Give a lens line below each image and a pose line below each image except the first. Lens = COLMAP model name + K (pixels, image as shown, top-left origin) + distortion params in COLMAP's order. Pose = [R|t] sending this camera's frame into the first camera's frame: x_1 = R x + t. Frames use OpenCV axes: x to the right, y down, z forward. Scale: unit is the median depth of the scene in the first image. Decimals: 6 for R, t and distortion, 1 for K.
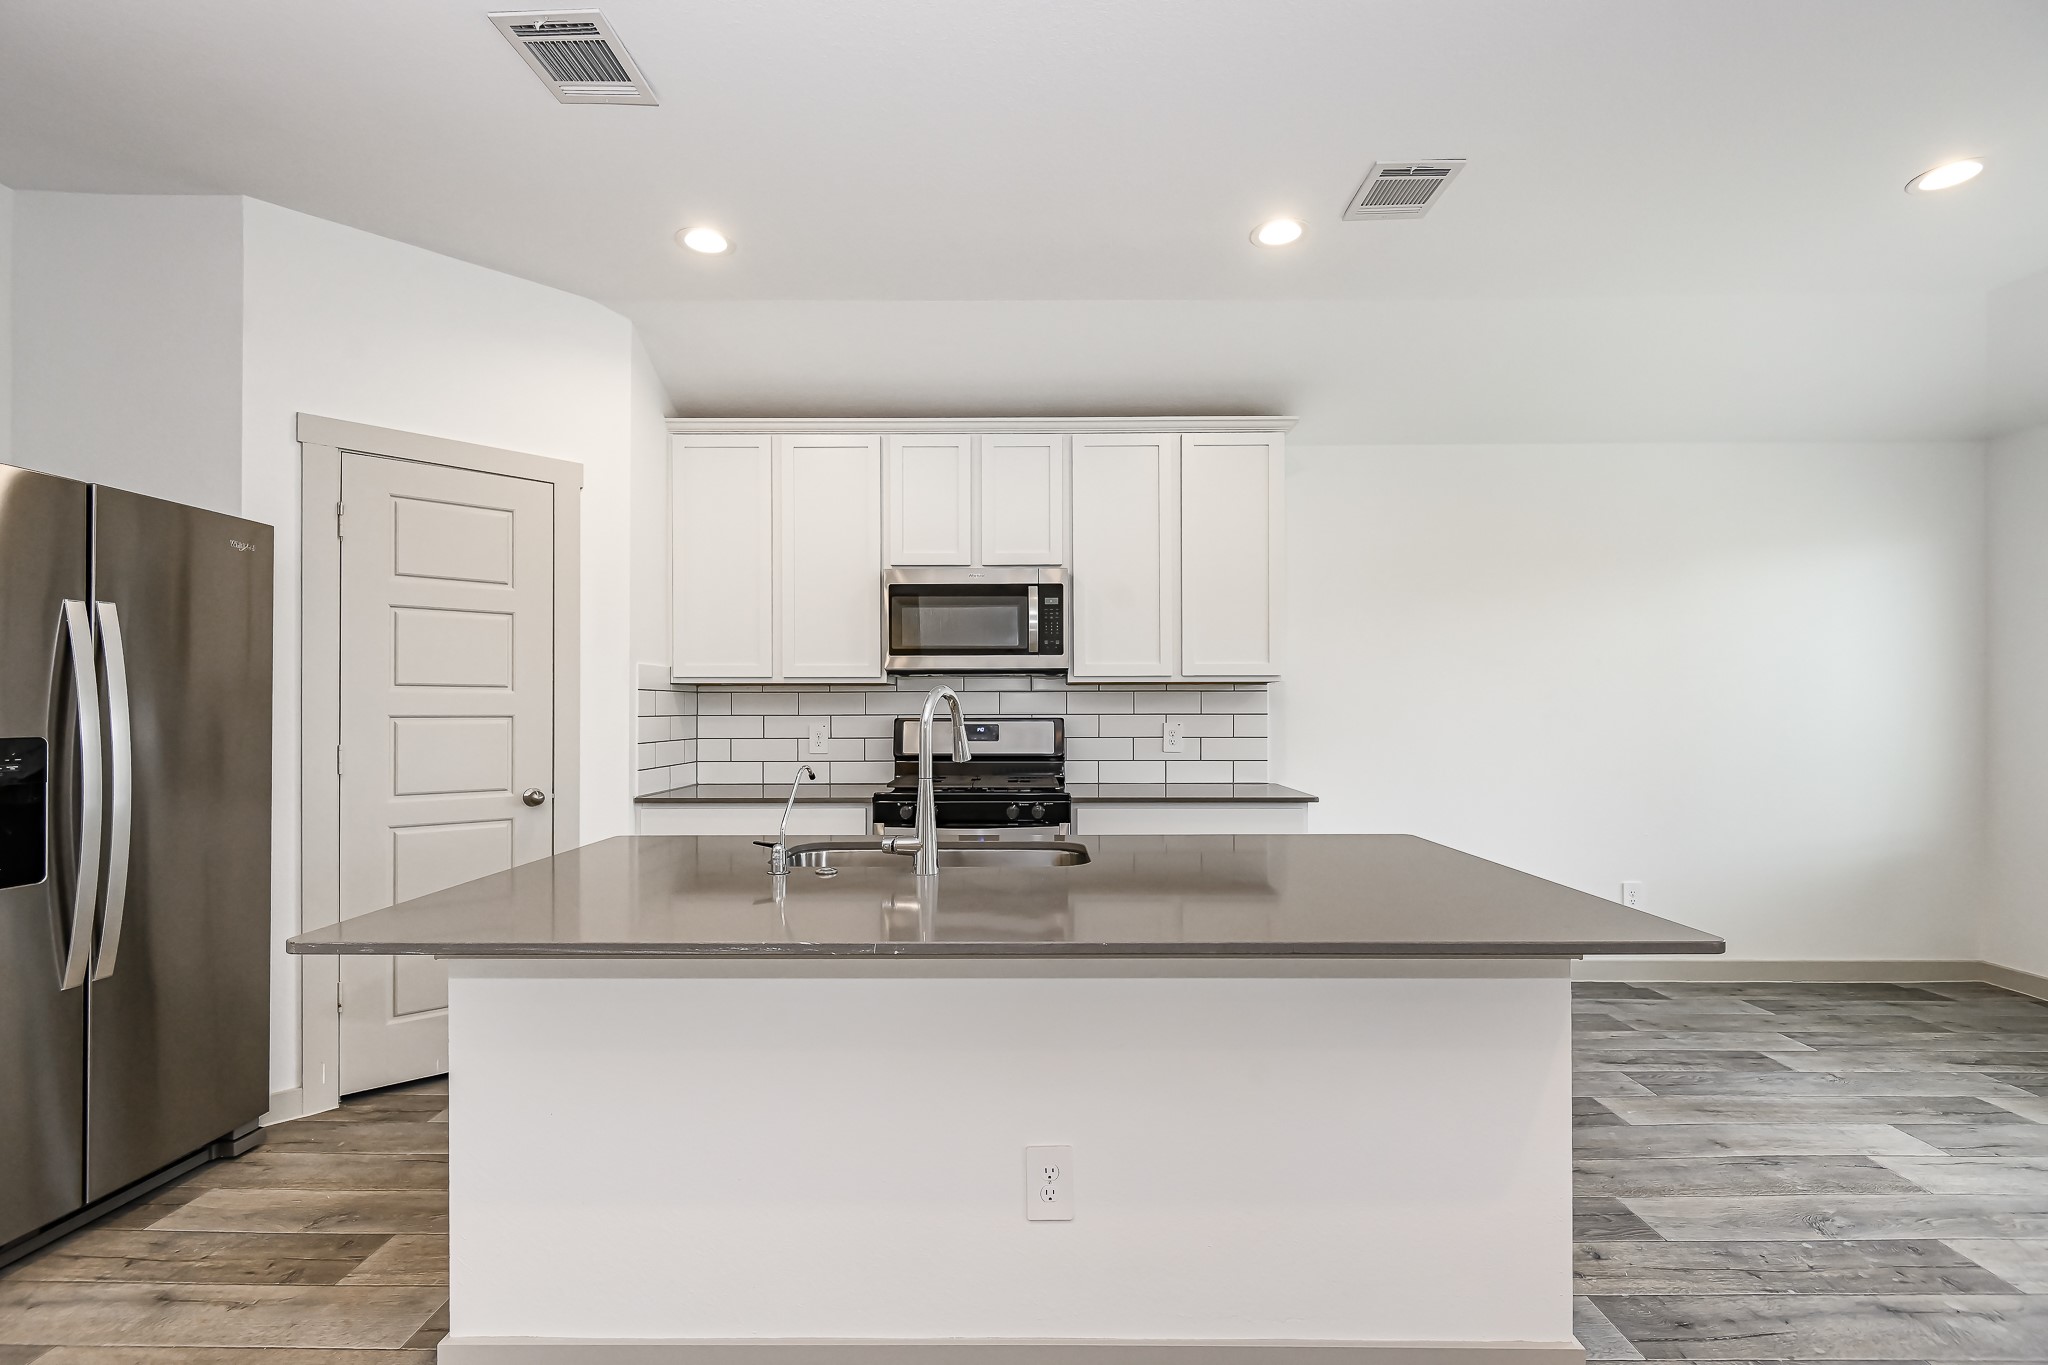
lens RADIAL K [[933.5, 0, 1020.5], [0, 933.5, 704.1], [0, 0, 1]] dist [0.000059, -0.001818]
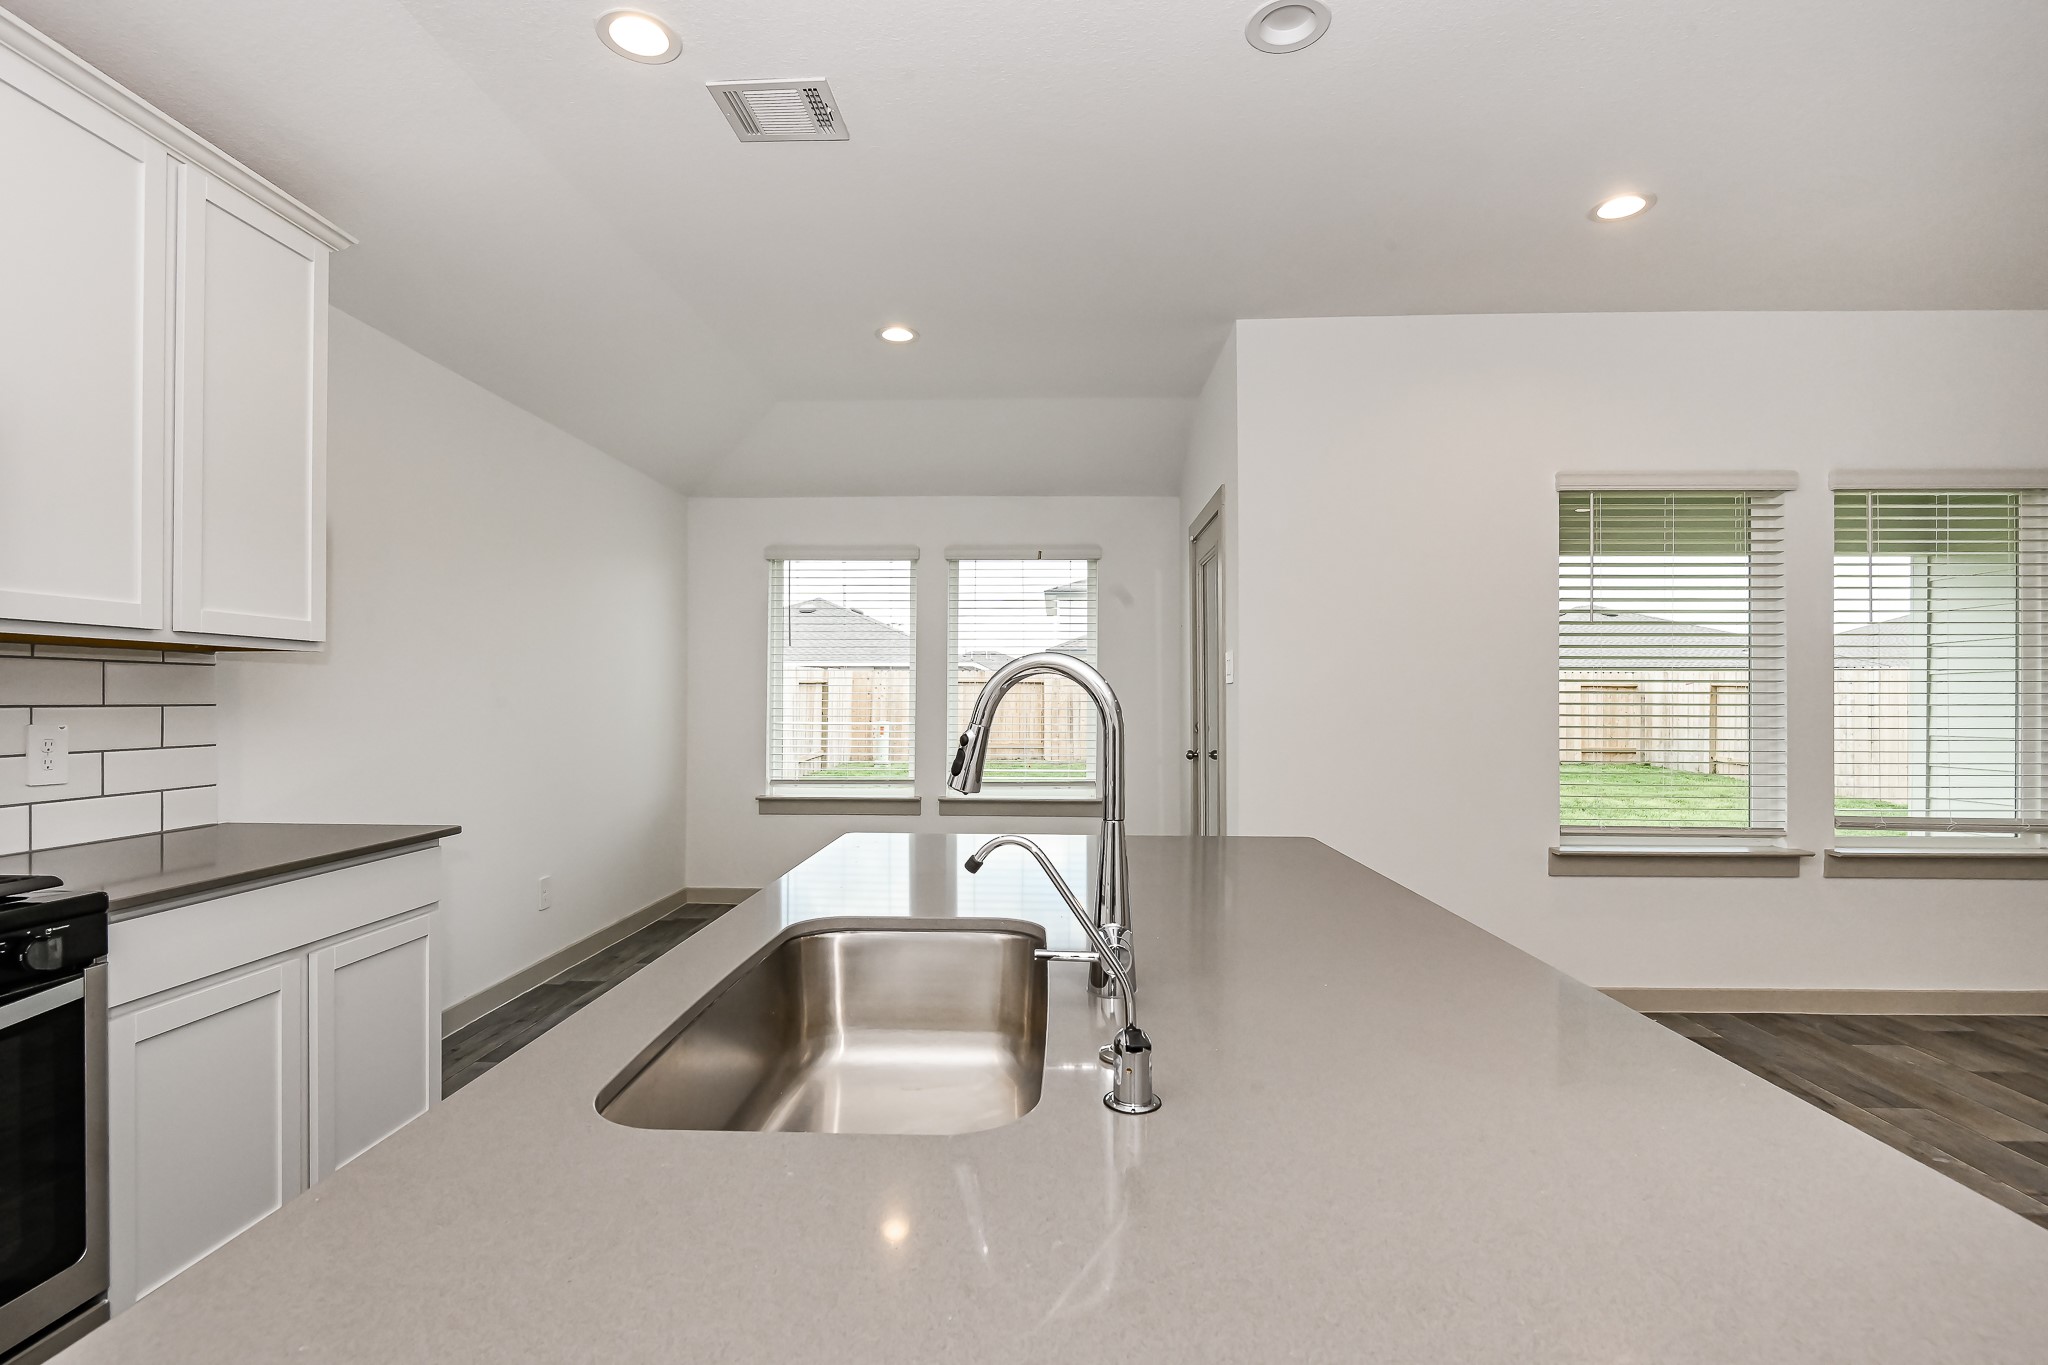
lens RADIAL K [[953.6, 0, 1035.5], [0, 953.6, 697.1], [0, 0, 1]] dist [0.000009, -0.001238]
pose [[0.019087, 0.002980, 0.999813, -0.347963], [-0.007615, 0.999967, -0.002835, 0.003974], [-0.999789, -0.007560, 0.019109, 0.524257]]
